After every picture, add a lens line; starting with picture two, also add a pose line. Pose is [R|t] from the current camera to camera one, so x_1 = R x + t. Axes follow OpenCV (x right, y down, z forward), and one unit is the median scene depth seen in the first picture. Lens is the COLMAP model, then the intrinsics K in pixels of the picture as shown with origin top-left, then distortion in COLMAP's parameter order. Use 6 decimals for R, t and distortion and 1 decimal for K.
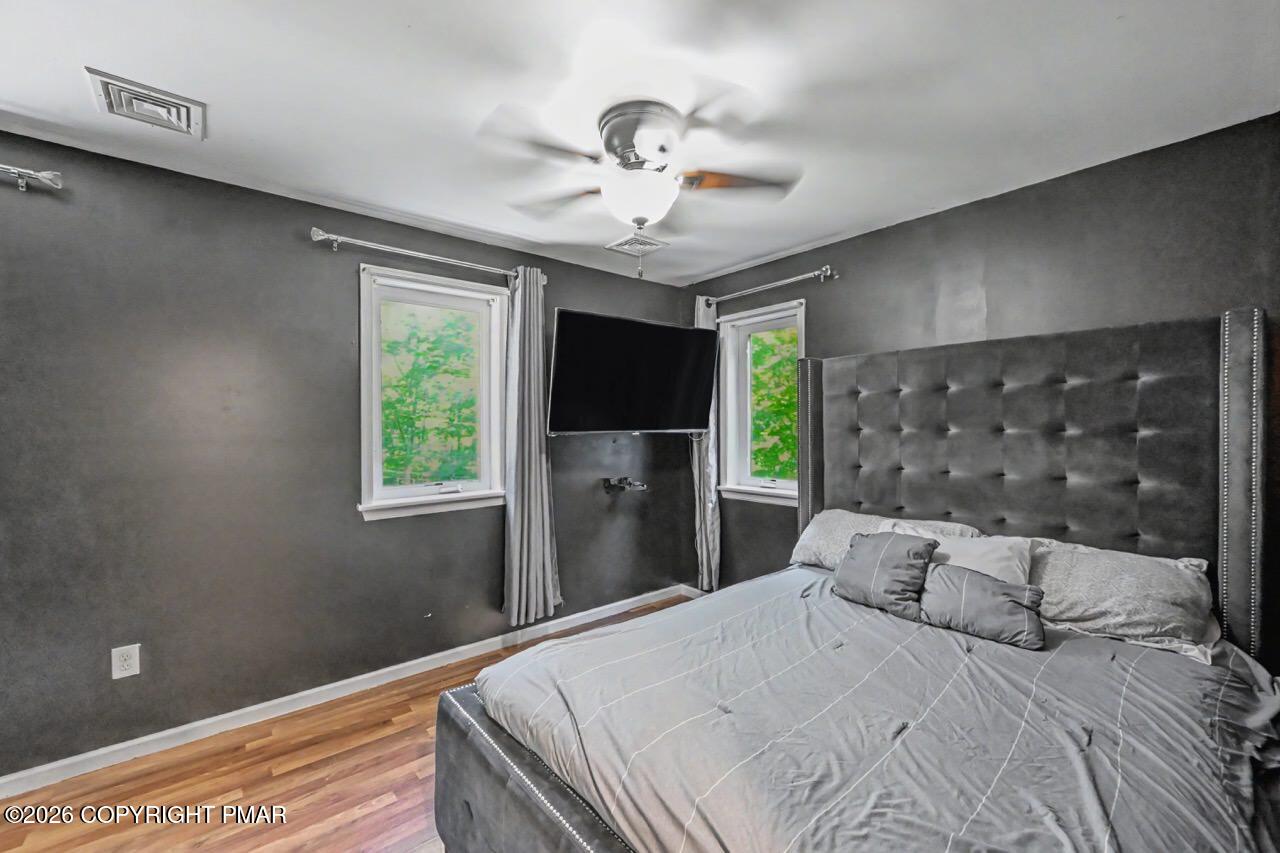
lens RADIAL K [[497.5, 0, 635.2], [0, 497.5, 429.4], [0, 0, 1]] dist [0.000245, -0.000830]
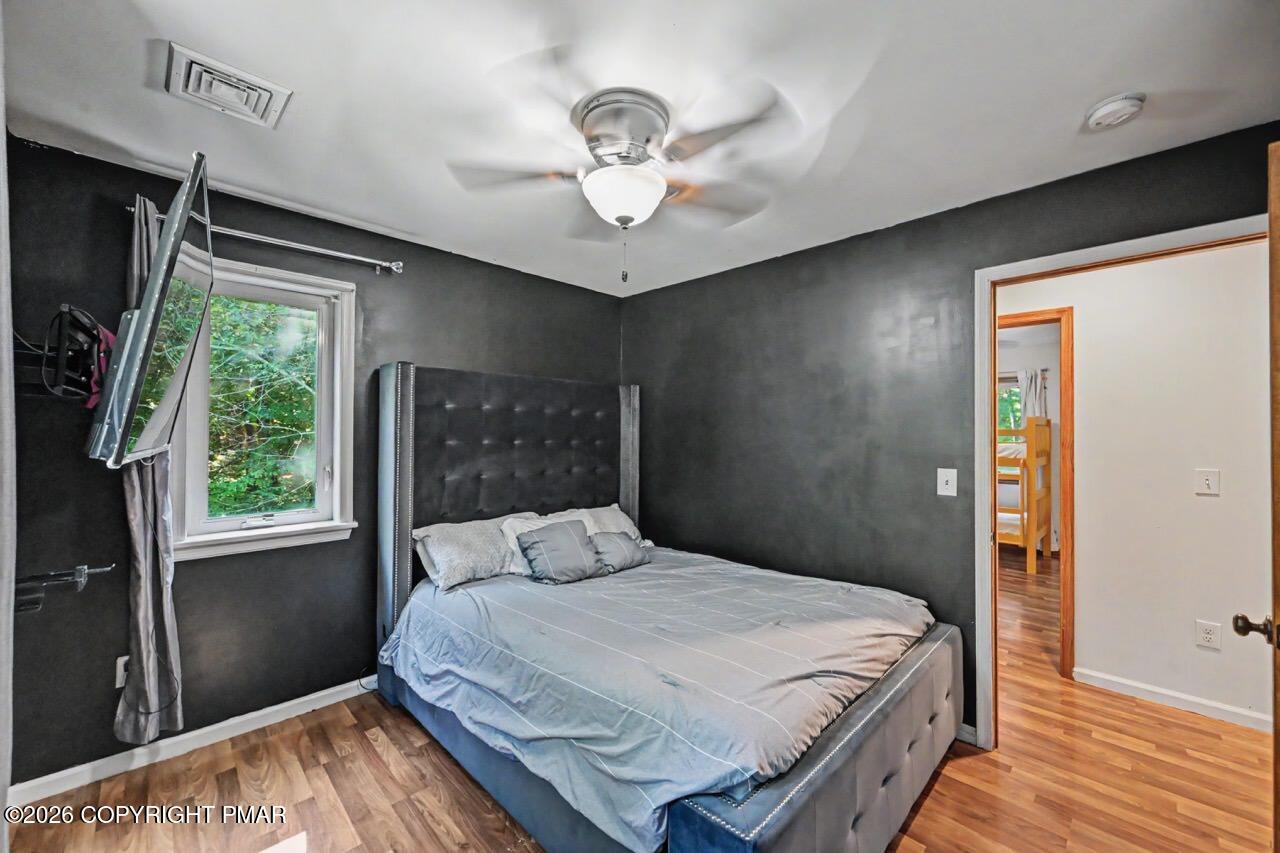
lens RADIAL K [[497.5, 0, 643.0], [0, 497.5, 428.8], [0, 0, 1]] dist [0.000245, -0.000830]
pose [[-0.084889, 0.023809, 0.996106, -0.794803], [0.001850, 0.999717, -0.023738, -0.000974], [-0.996389, -0.000172, -0.084909, 0.921681]]
